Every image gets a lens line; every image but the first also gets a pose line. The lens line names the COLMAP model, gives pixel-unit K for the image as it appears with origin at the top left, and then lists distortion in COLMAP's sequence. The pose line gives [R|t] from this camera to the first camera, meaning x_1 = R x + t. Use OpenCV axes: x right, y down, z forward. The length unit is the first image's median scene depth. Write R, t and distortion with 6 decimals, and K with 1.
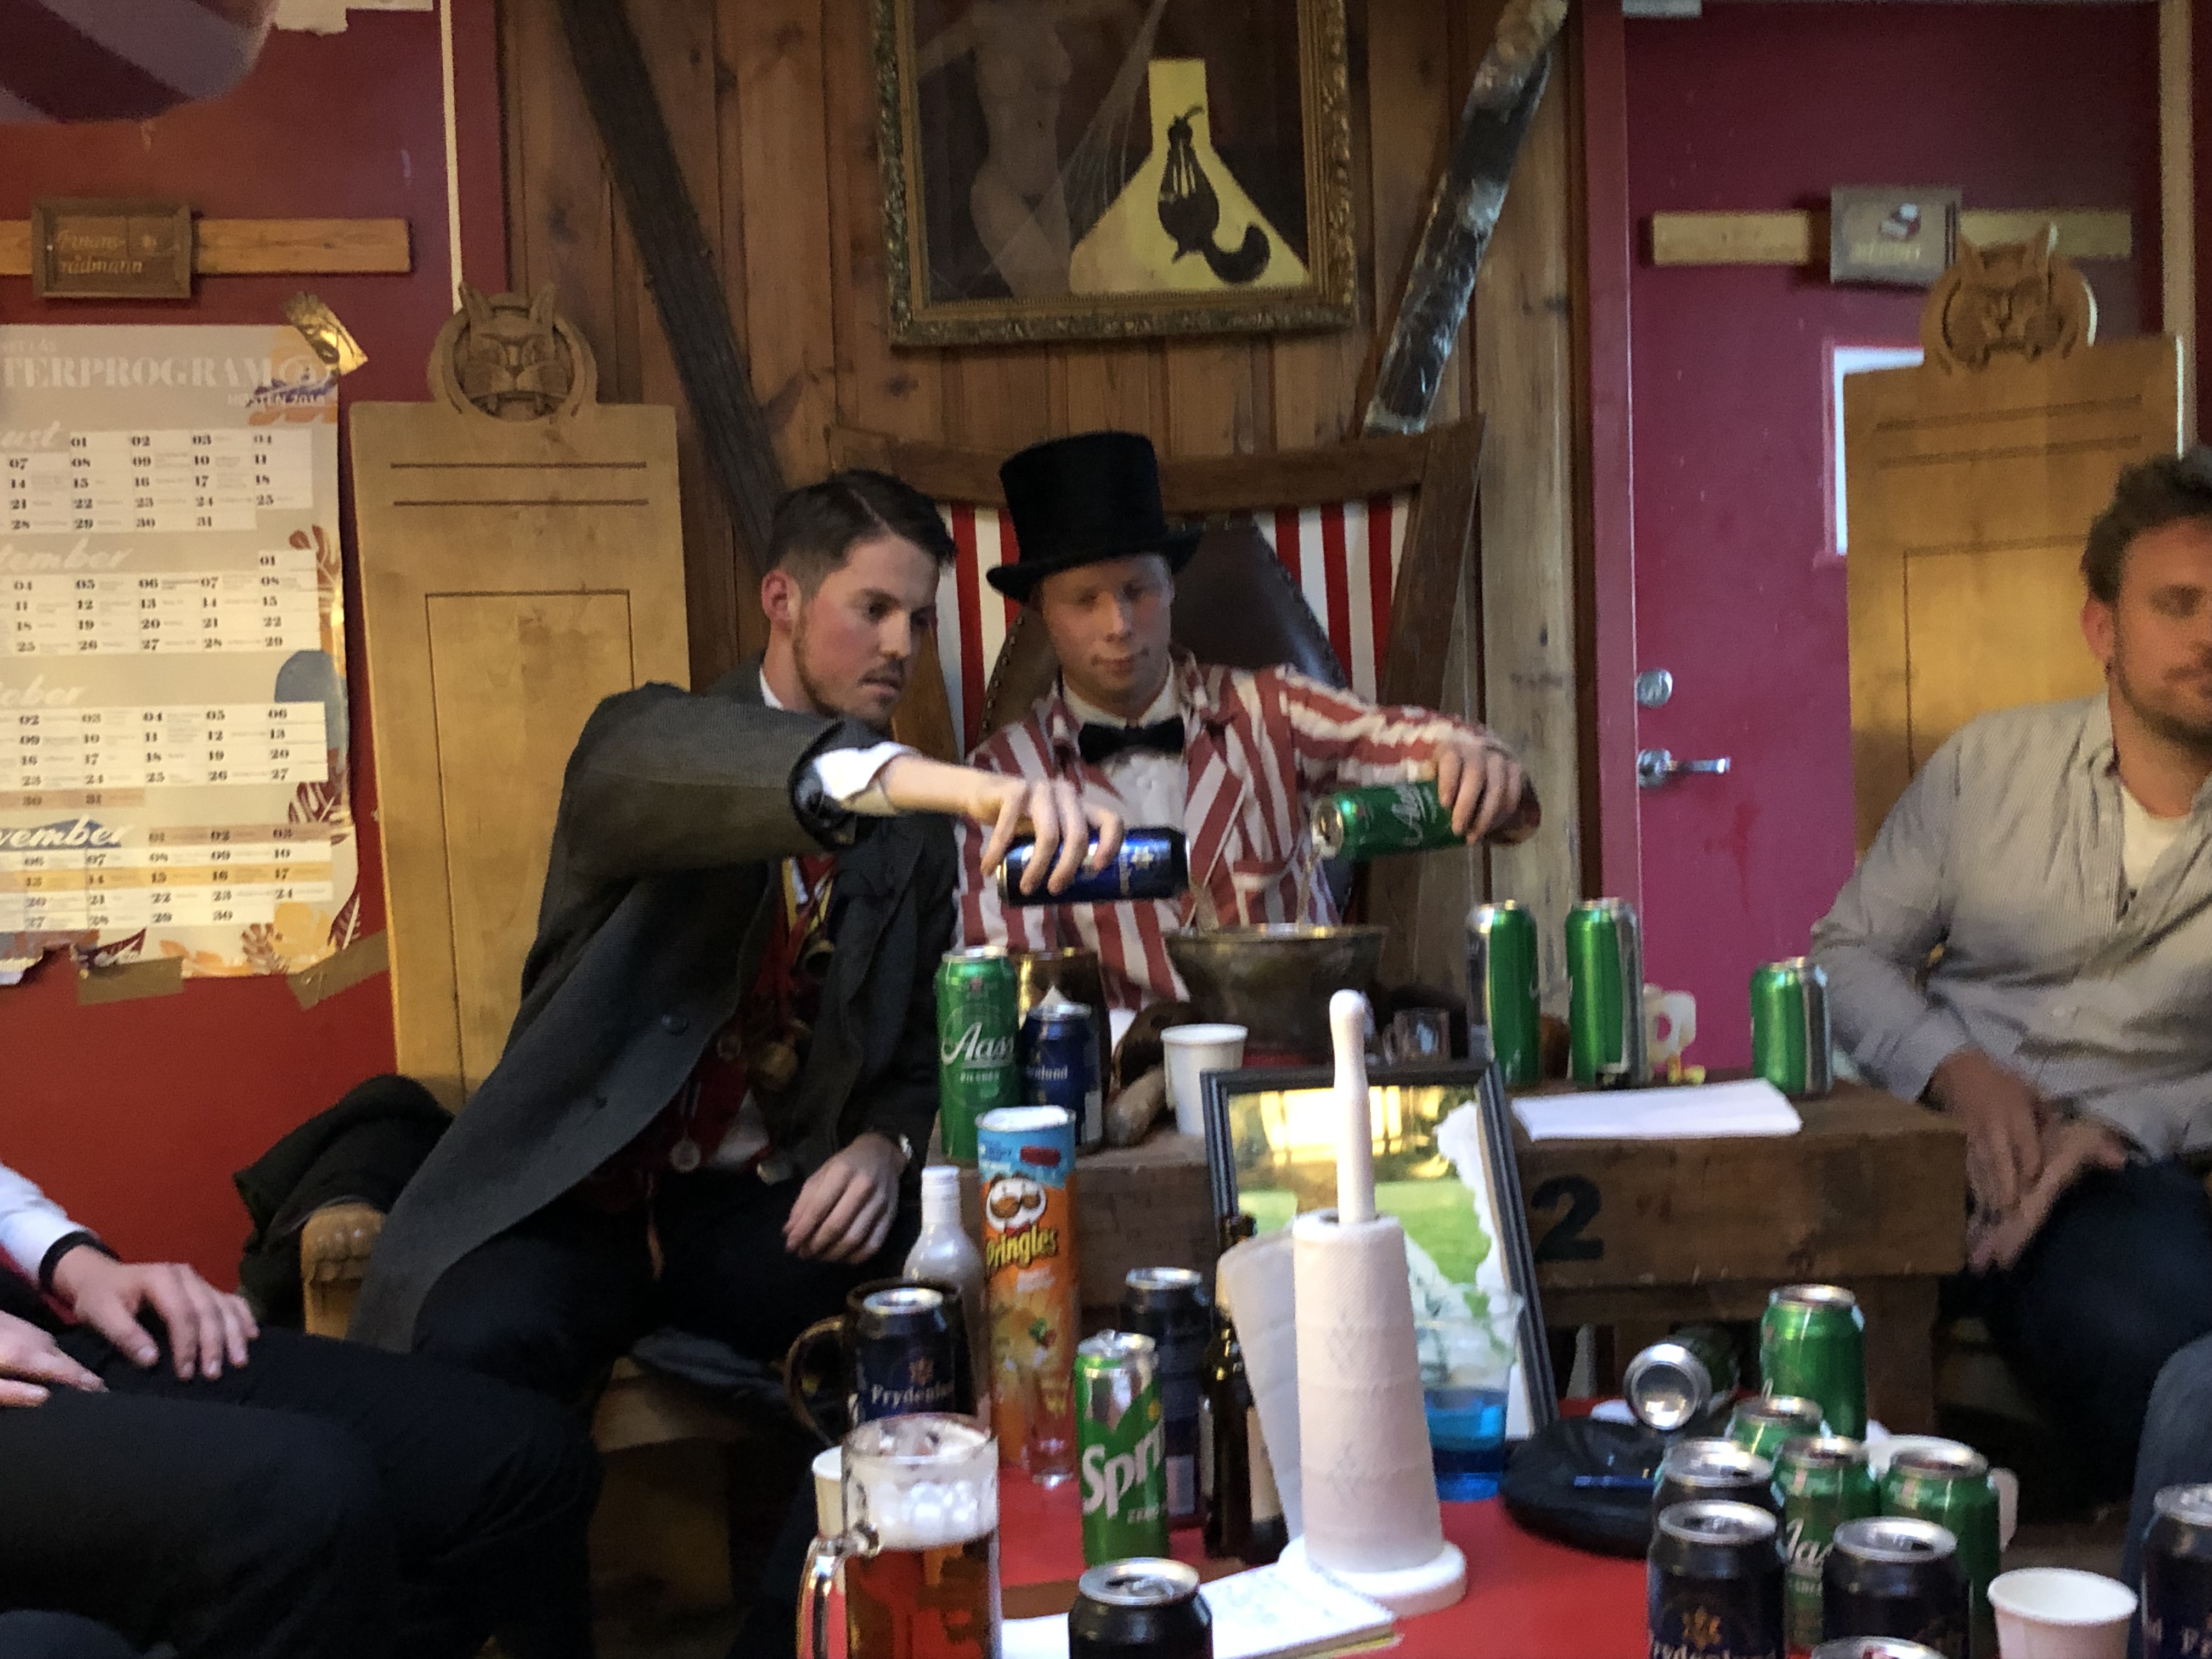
lens RADIAL K [[2509.5, 0, 1084.1], [0, 2509.5, 858.6], [0, 0, 1]] dist [0.023308, 0.000000]
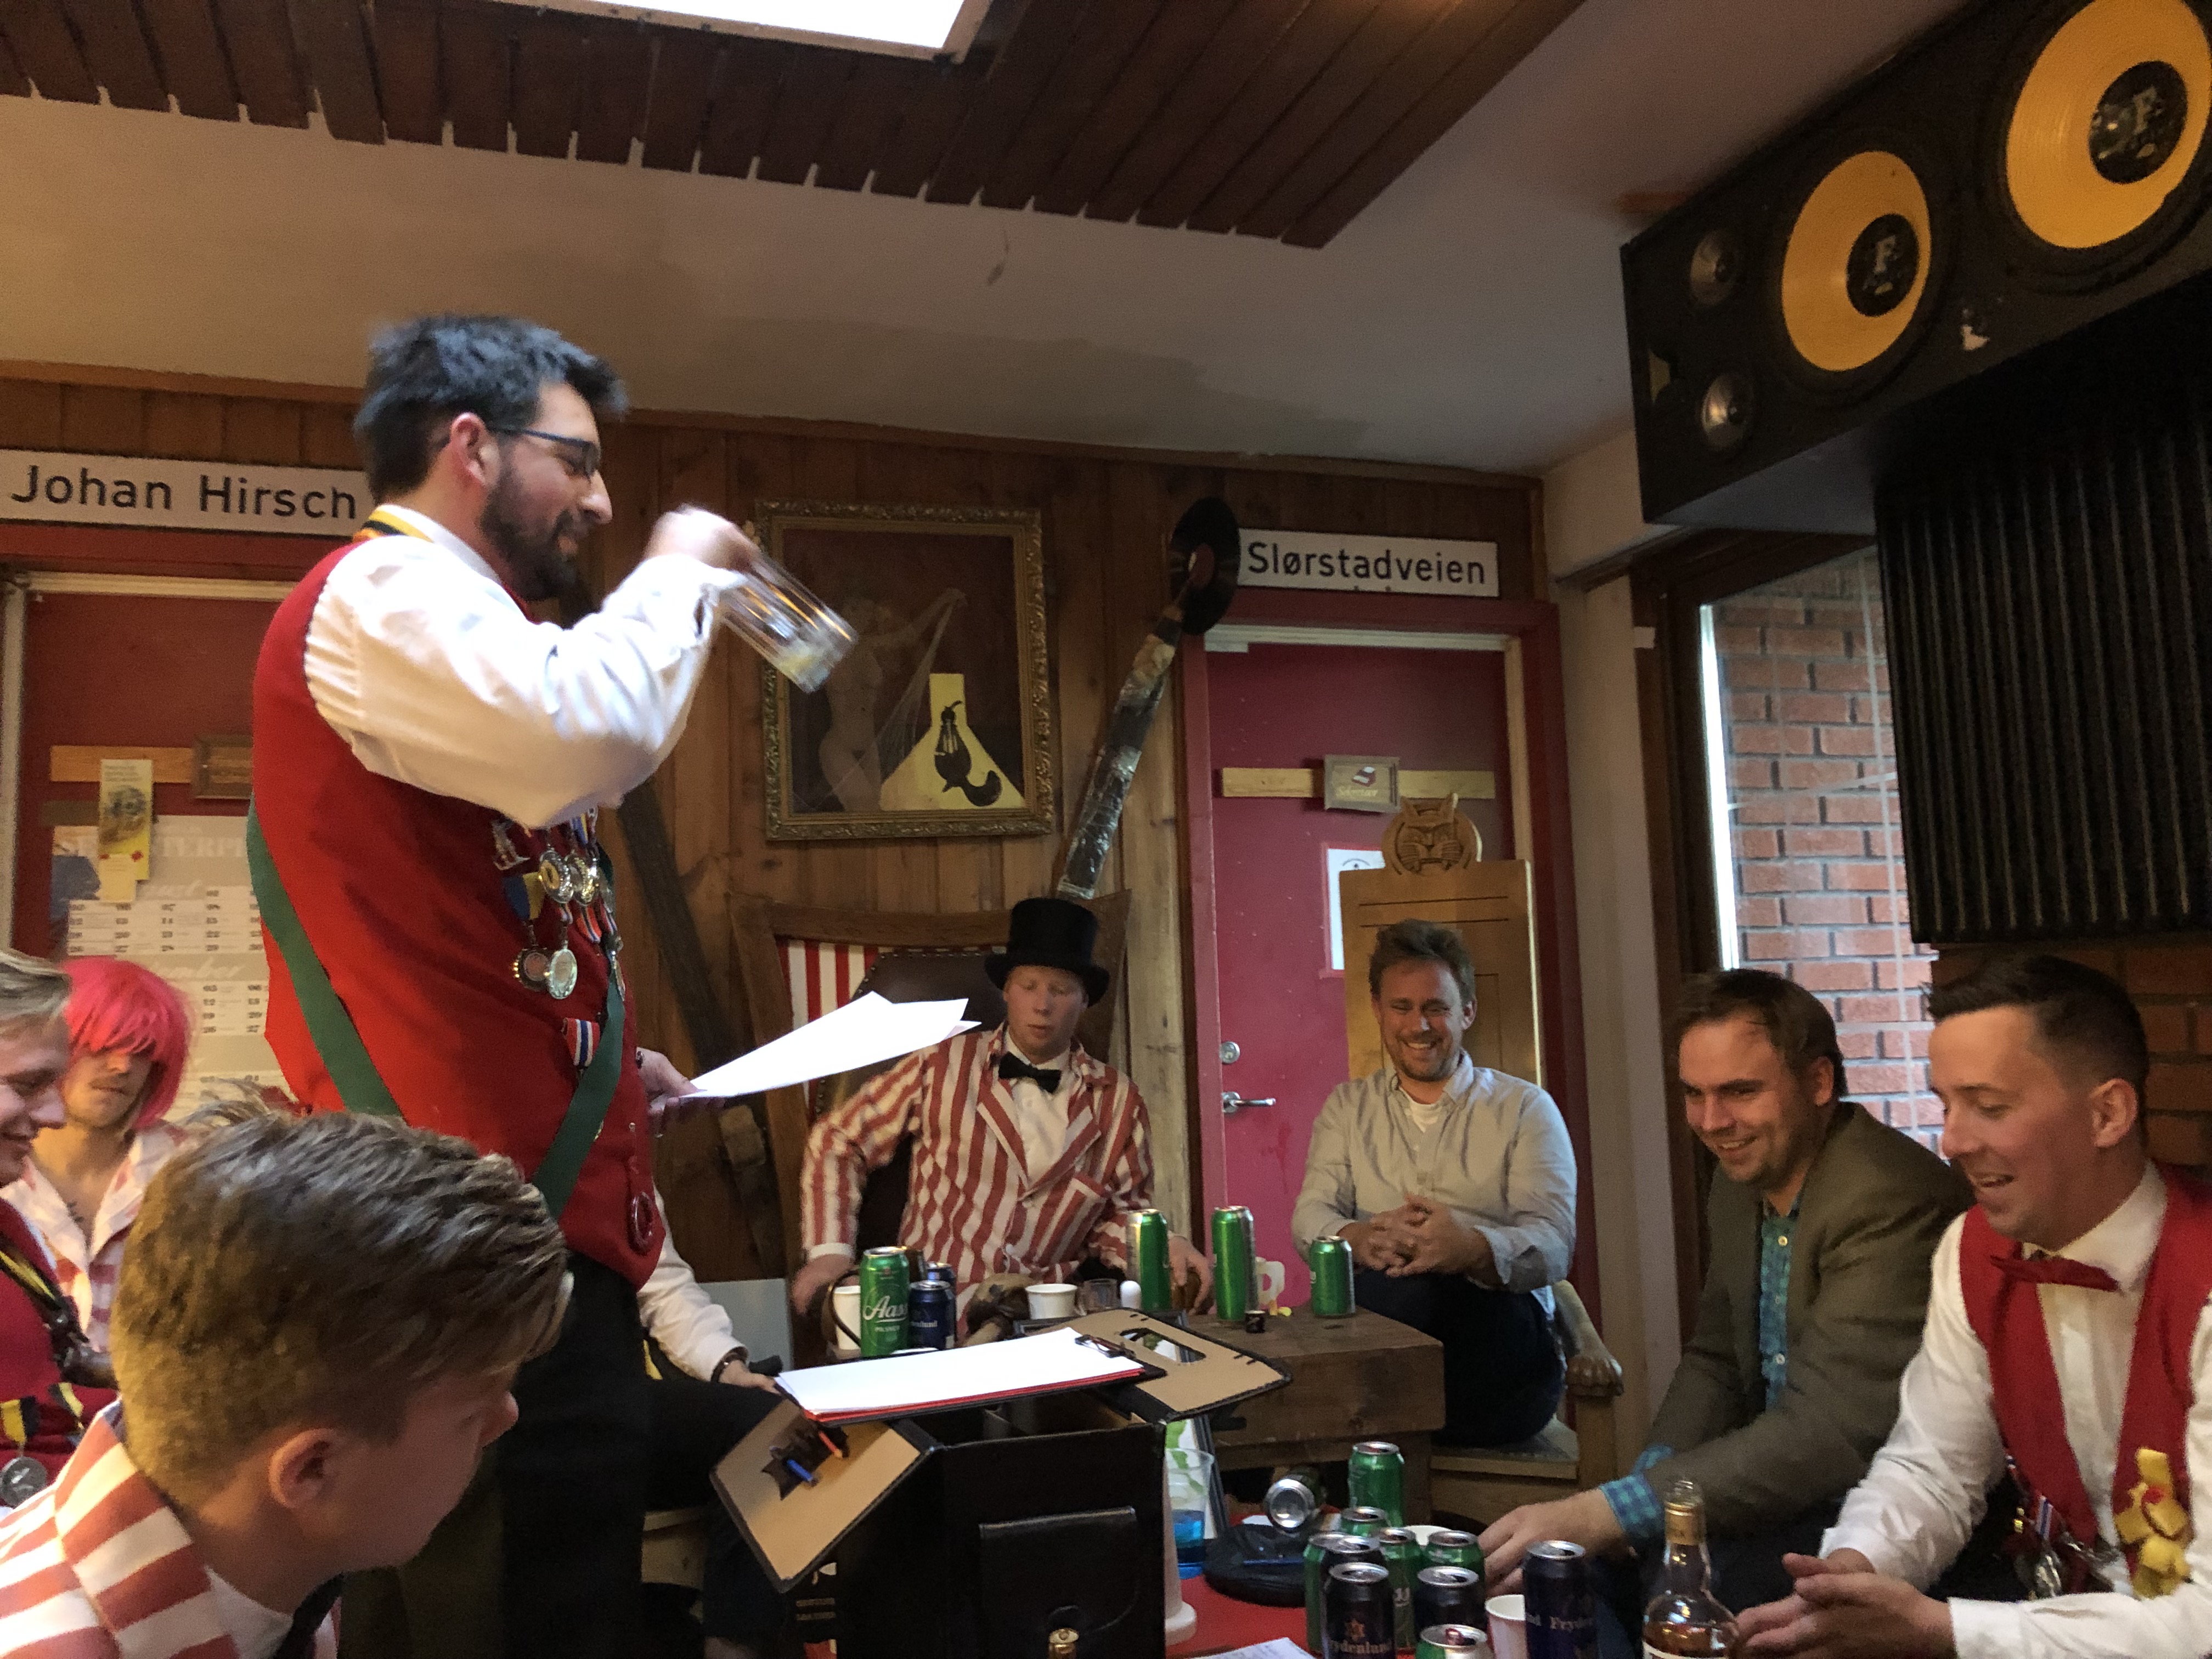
lens RADIAL K [[1820.1, 0, 1096.6], [0, 1820.1, 804.8], [0, 0, 1]] dist [0.058219, -0.095243]
pose [[0.982736, 0.025918, 0.183190, -0.086877], [0.004903, 0.986143, -0.165824, -0.034766], [-0.184949, 0.163860, 0.968991, -0.170183]]
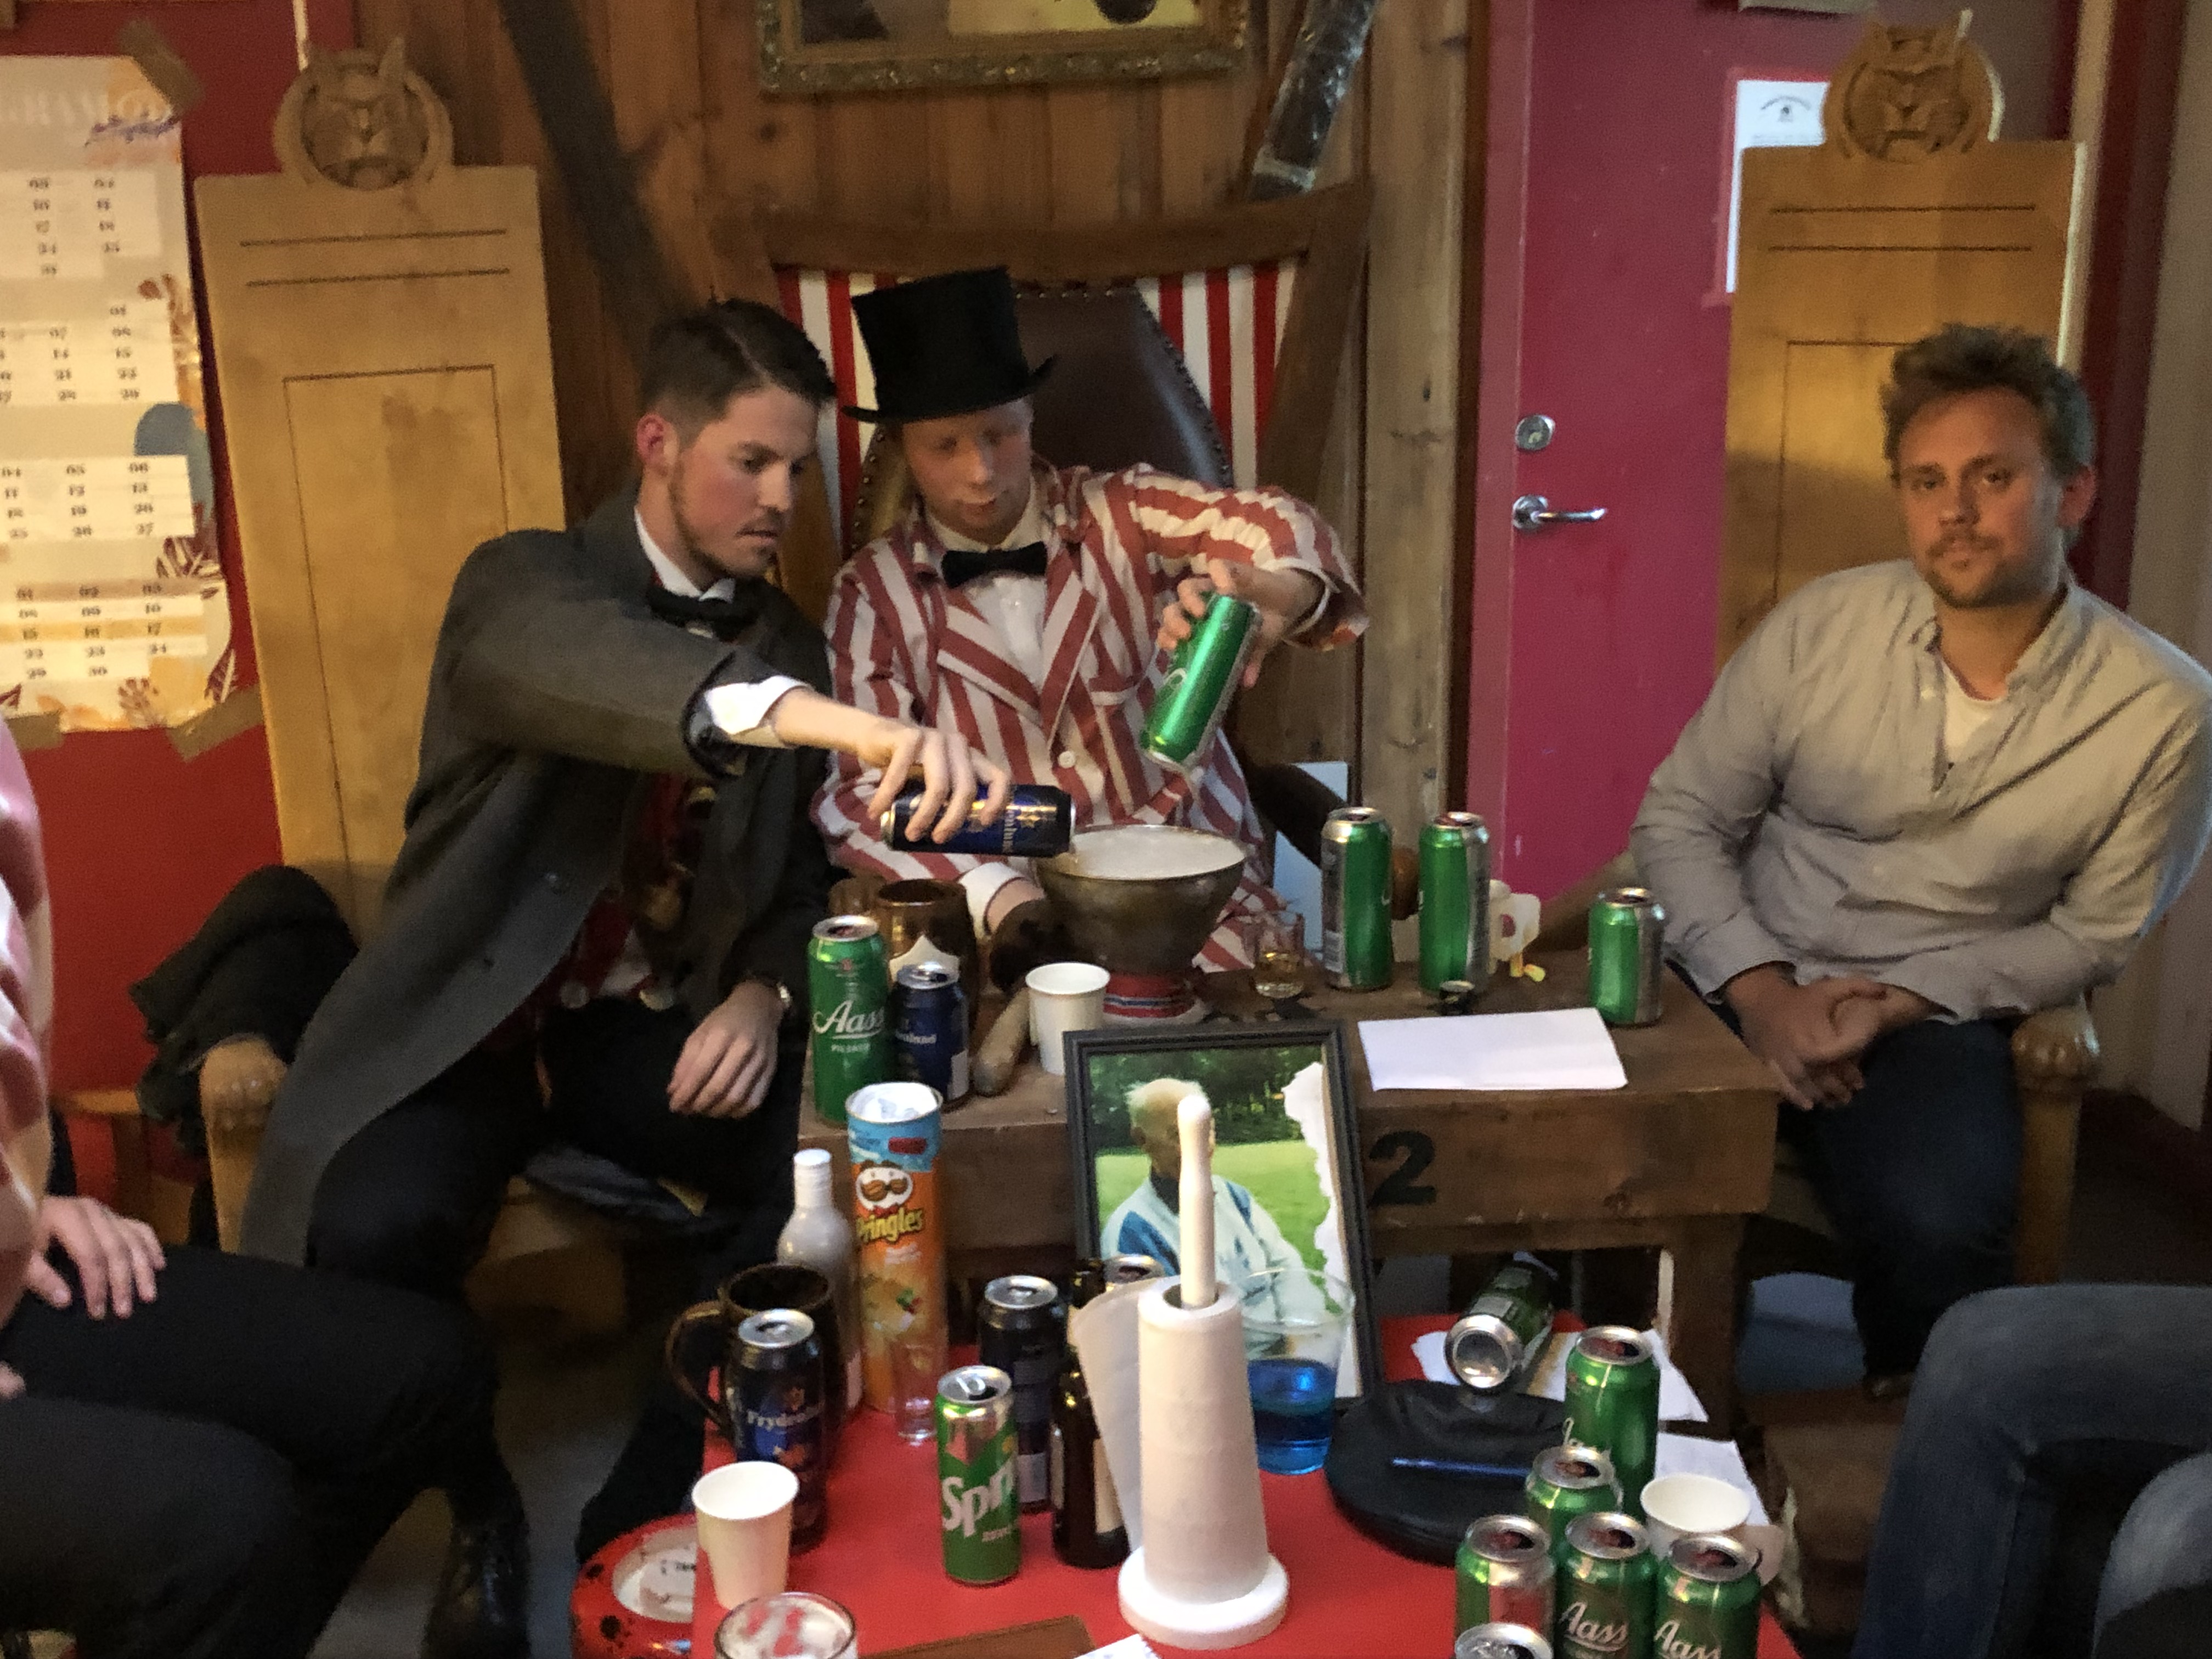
lens RADIAL K [[2509.5, 0, 1070.8], [0, 2509.5, 842.8], [0, 0, 1]] dist [0.023308, 0.000000]
pose [[0.999292, 0.005056, 0.037277, 0.006892], [-0.013370, 0.973964, 0.226309, -0.149329], [-0.035163, -0.226647, 0.973342, -0.001408]]
